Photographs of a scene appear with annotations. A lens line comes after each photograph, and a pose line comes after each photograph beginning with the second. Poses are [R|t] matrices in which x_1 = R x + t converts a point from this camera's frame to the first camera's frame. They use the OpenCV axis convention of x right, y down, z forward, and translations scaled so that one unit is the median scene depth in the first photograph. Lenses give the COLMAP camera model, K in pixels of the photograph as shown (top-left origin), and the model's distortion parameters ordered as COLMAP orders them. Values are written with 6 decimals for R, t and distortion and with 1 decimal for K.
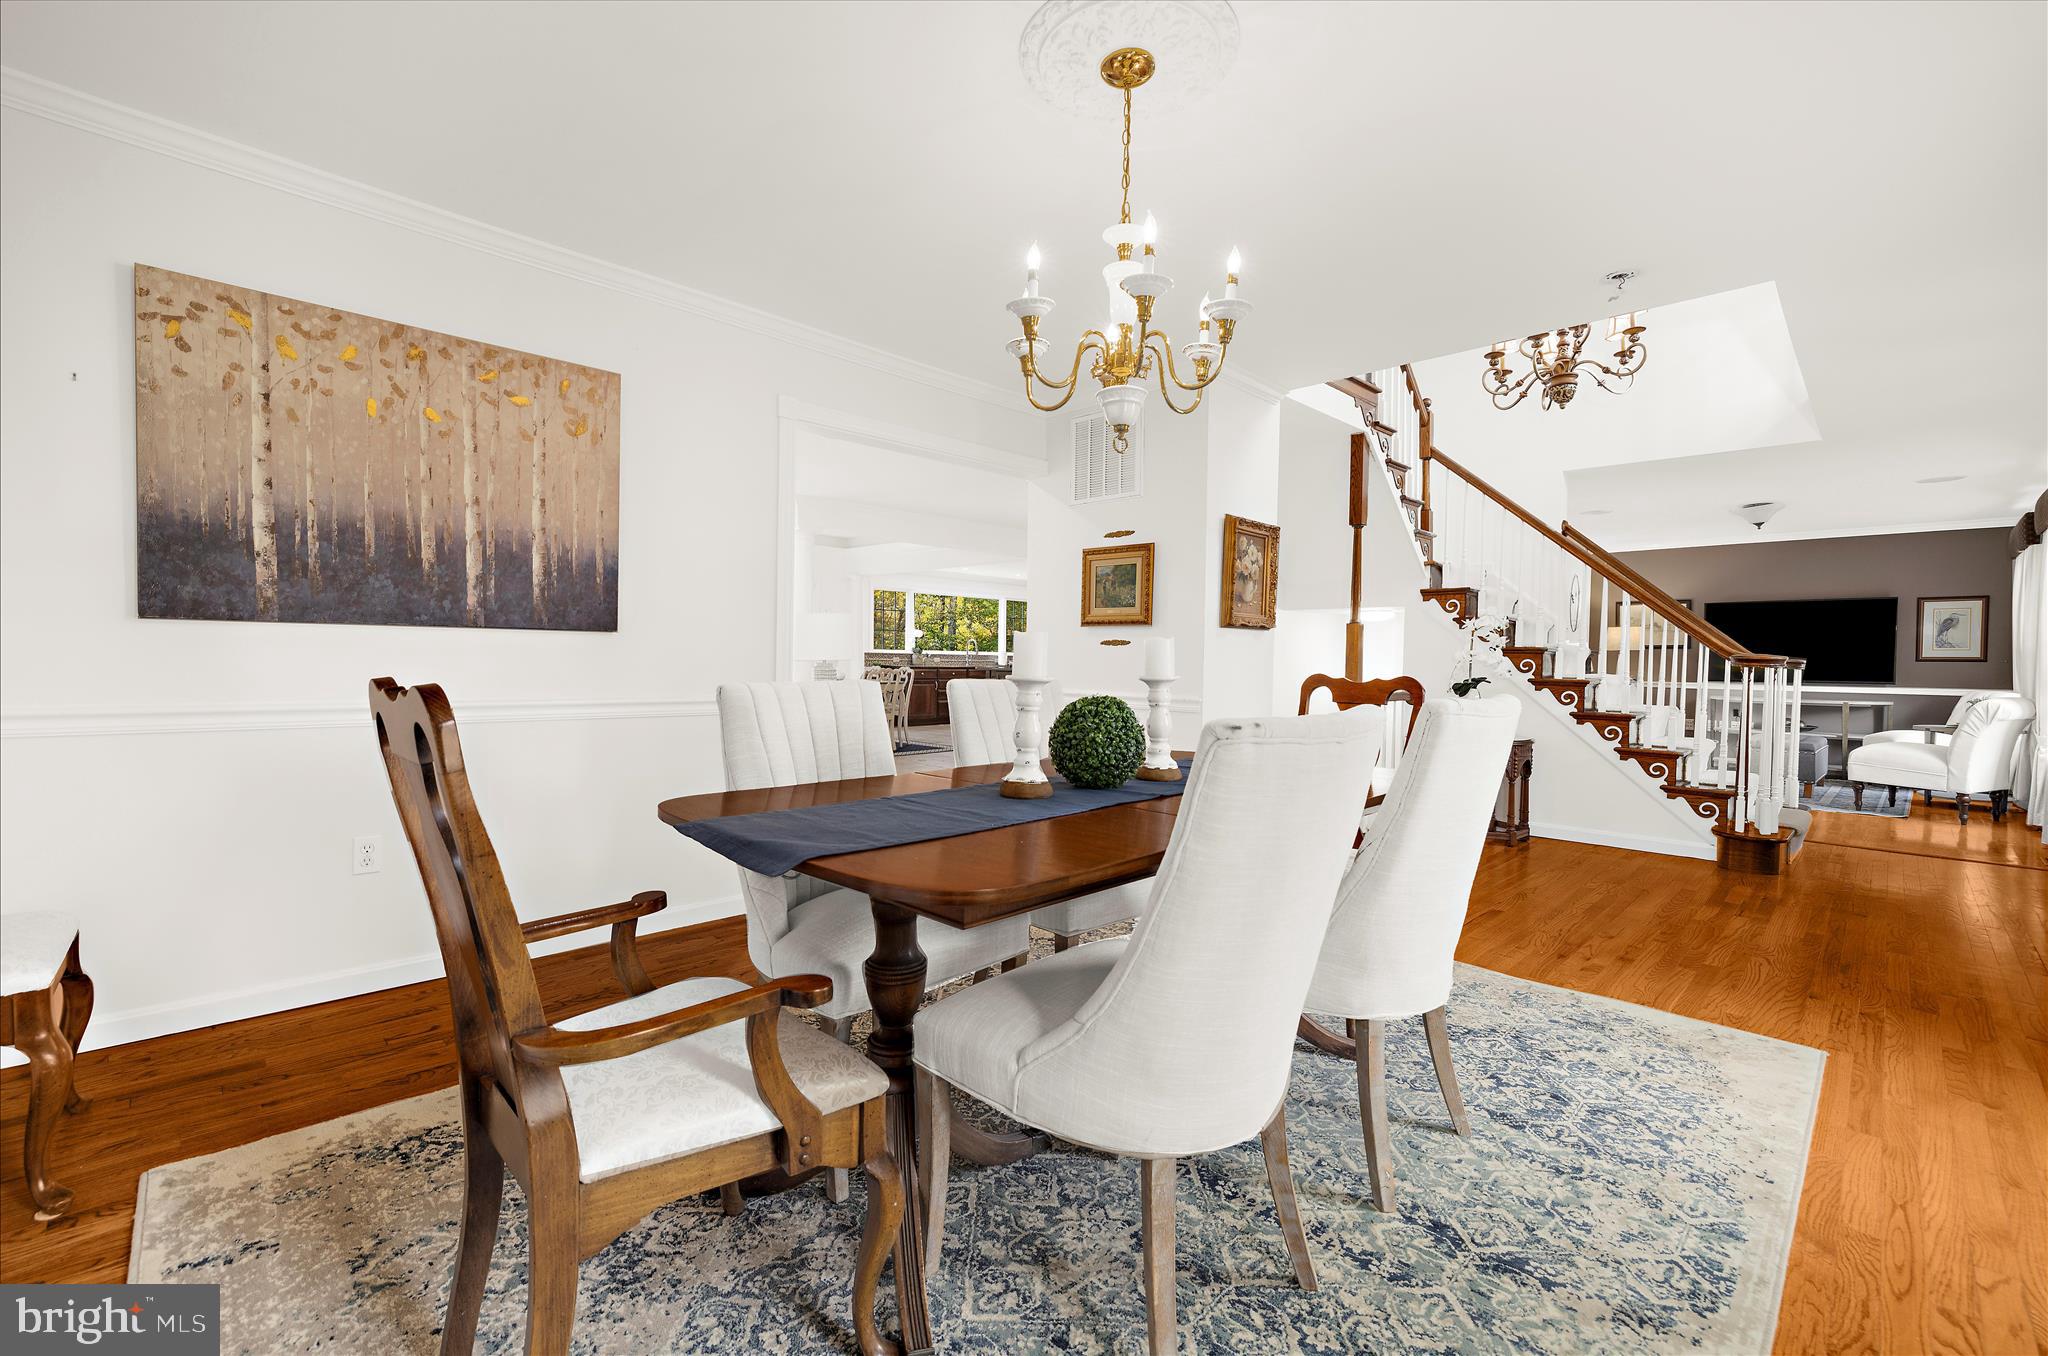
lens RADIAL K [[875.0, 0, 1013.1], [0, 875.0, 678.6], [0, 0, 1]] dist [-0.000209, 0.000054]
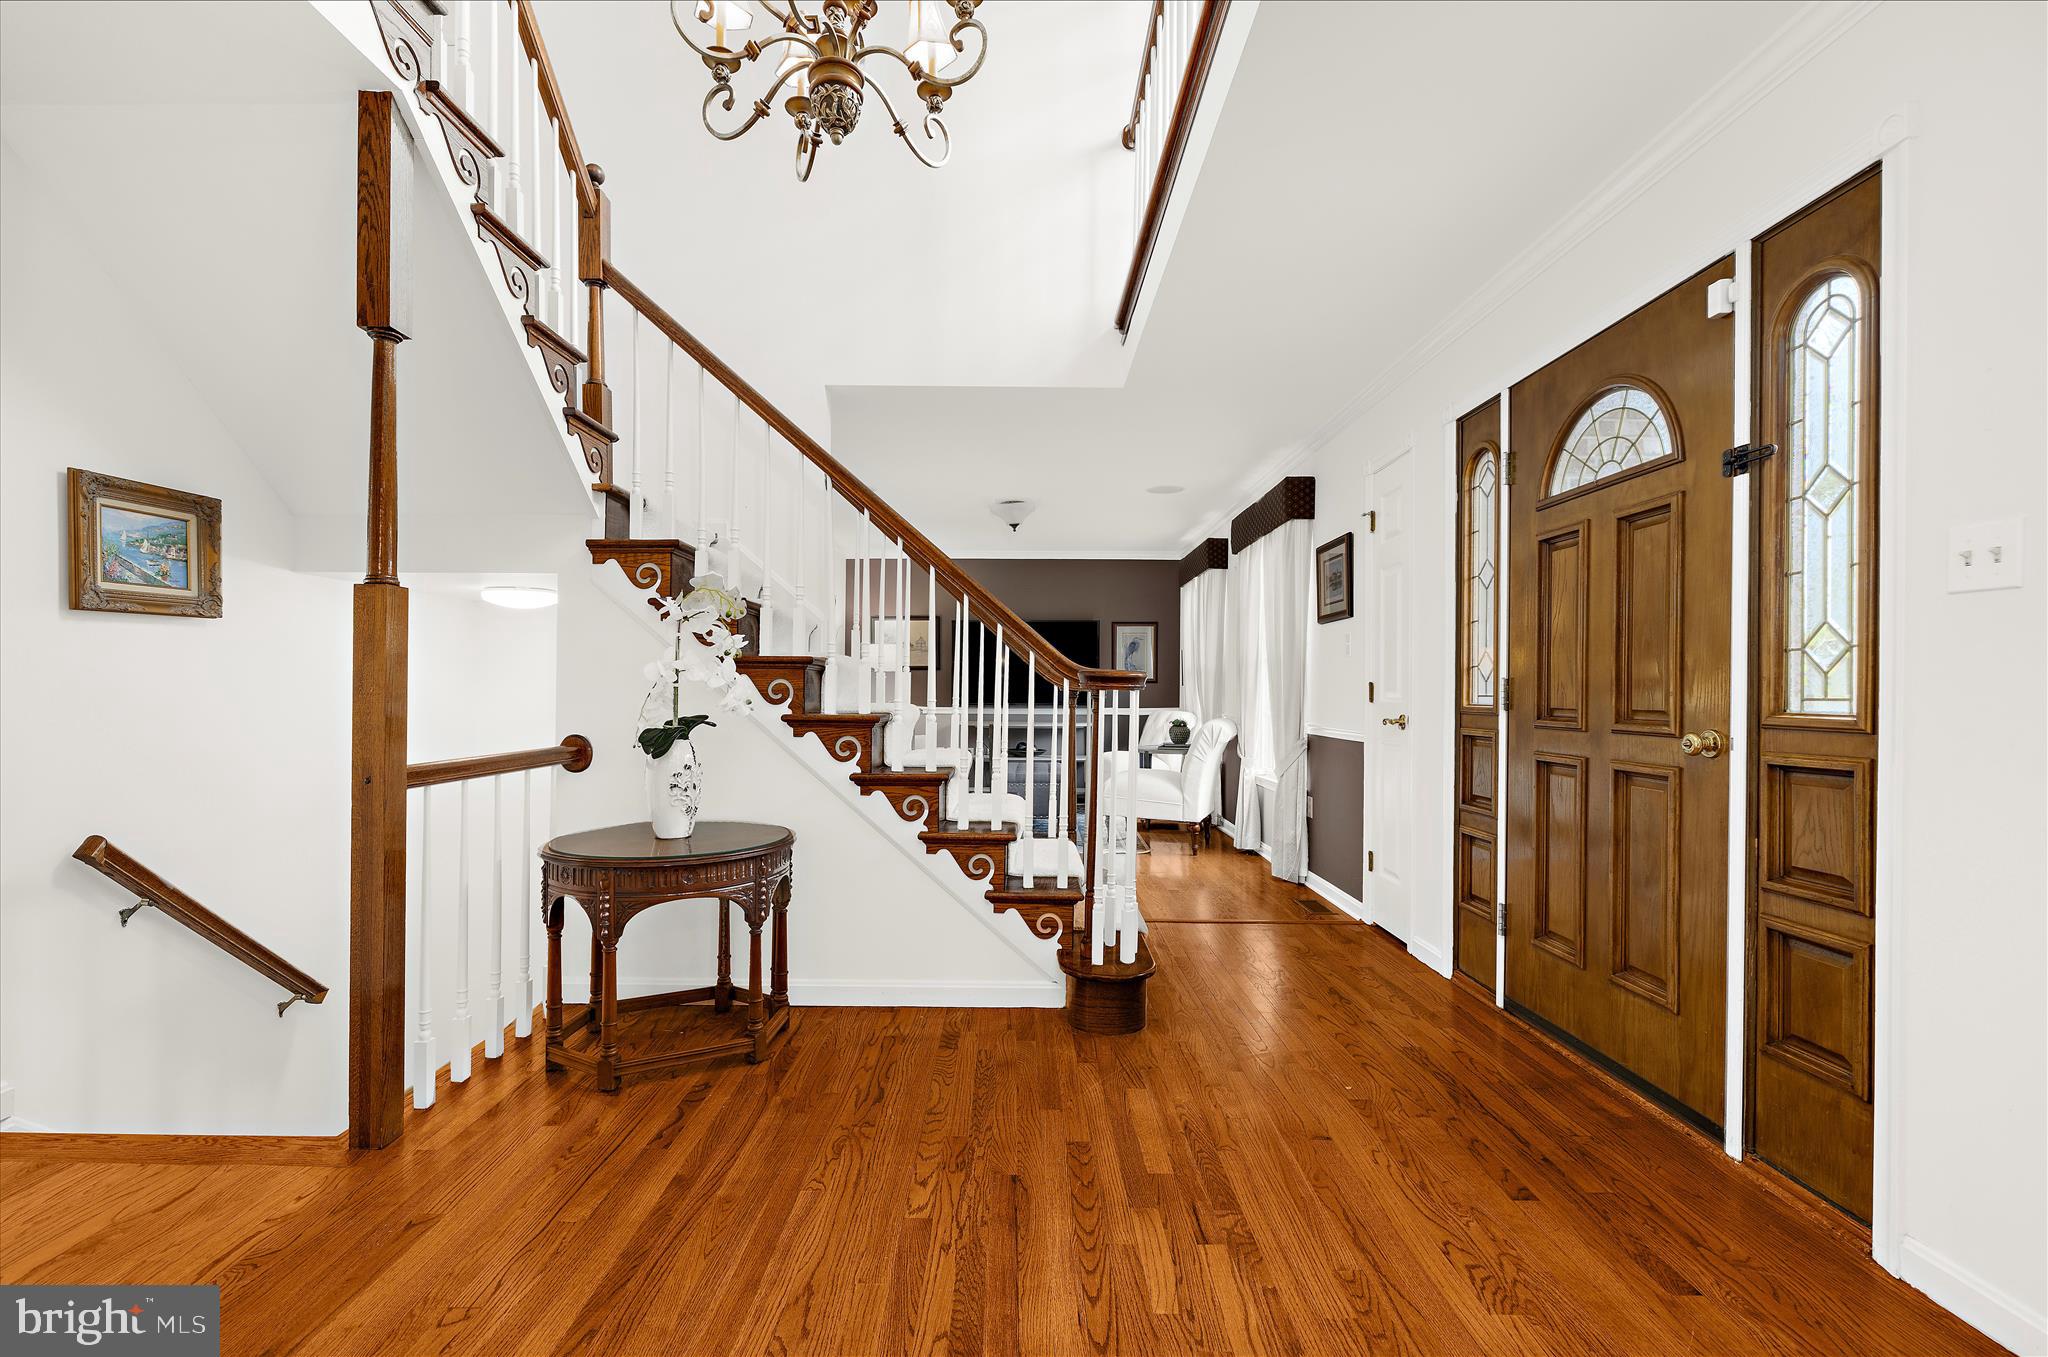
lens RADIAL K [[894.8, 0, 1002.9], [0, 894.8, 688.3], [0, 0, 1]] dist [0.000318, 0.000015]
pose [[0.714723, -0.007932, 0.699362, 0.382480], [0.020533, 0.999743, -0.009644, -0.010251], [-0.699106, 0.021253, 0.714702, 0.649709]]
